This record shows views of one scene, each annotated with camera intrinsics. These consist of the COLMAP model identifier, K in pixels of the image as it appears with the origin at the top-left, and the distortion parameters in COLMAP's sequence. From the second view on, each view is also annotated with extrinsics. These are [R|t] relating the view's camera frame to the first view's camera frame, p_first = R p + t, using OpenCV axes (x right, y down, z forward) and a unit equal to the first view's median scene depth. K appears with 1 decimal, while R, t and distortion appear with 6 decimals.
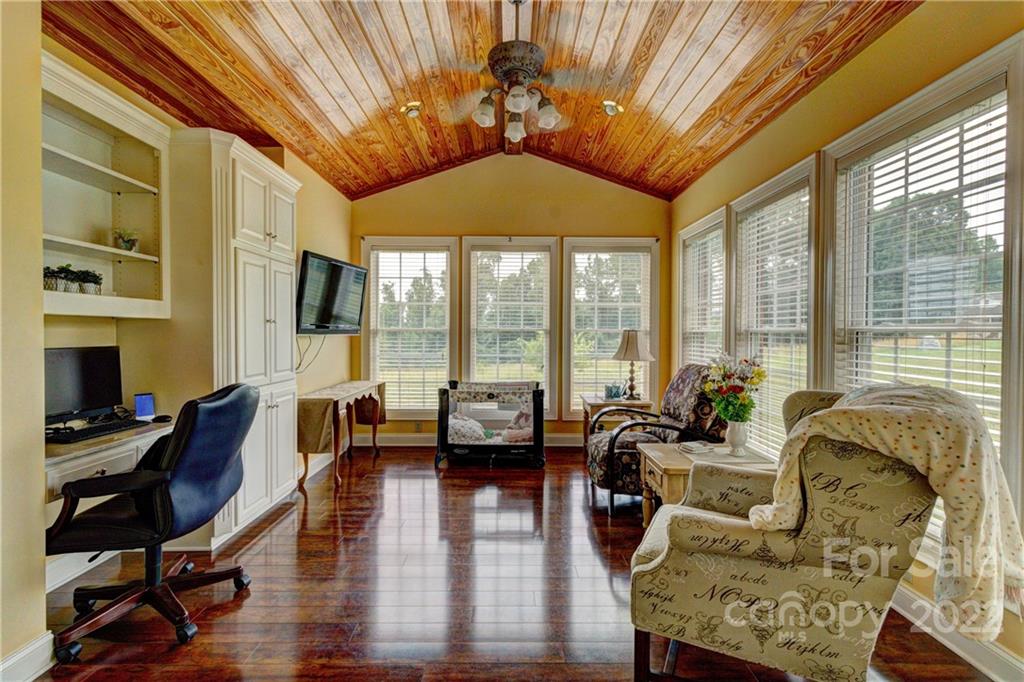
lens RADIAL K [[471.0, 0, 512.9], [0, 471.0, 338.1], [0, 0, 1]] dist [0.006923, 0.000088]
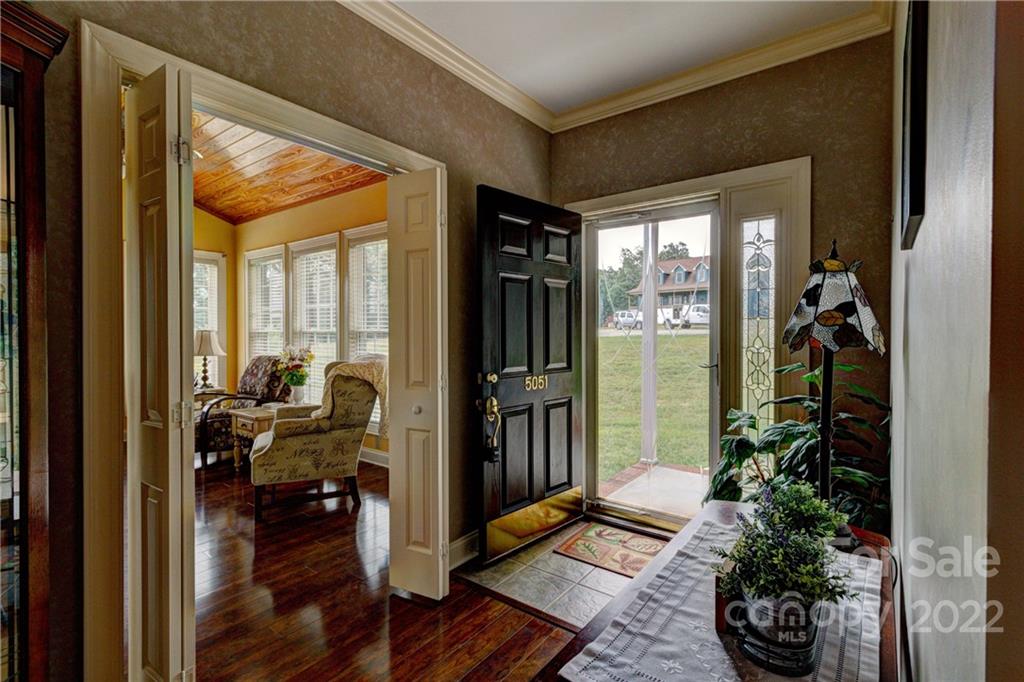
lens RADIAL K [[471.0, 0, 512.9], [0, 471.0, 338.1], [0, 0, 1]] dist [0.006923, 0.000088]
pose [[0.615374, -0.011316, 0.788154, -0.307047], [0.009423, 0.999931, 0.006999, 0.002335], [-0.788179, 0.003120, 0.615439, -0.518221]]
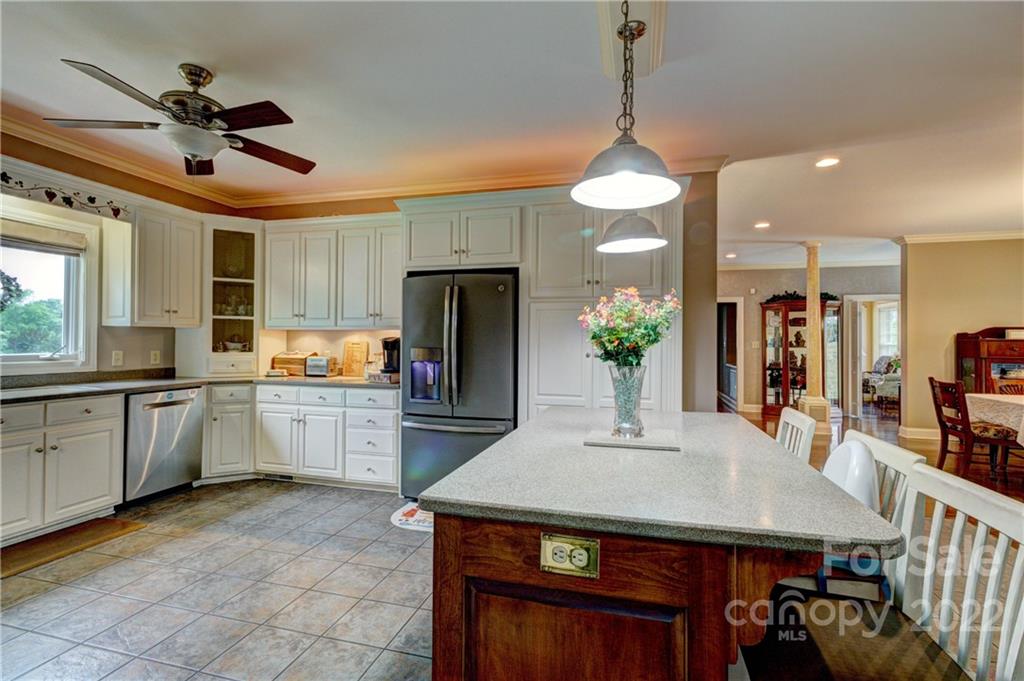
lens RADIAL K [[471.0, 0, 512.9], [0, 471.0, 337.6], [0, 0, 1]] dist [0.006923, 0.000088]
pose [[0.961106, -0.000831, -0.276178, -1.228317], [-0.005896, 0.999706, -0.023528, 0.031593], [0.276116, 0.024241, 0.960819, -2.947455]]
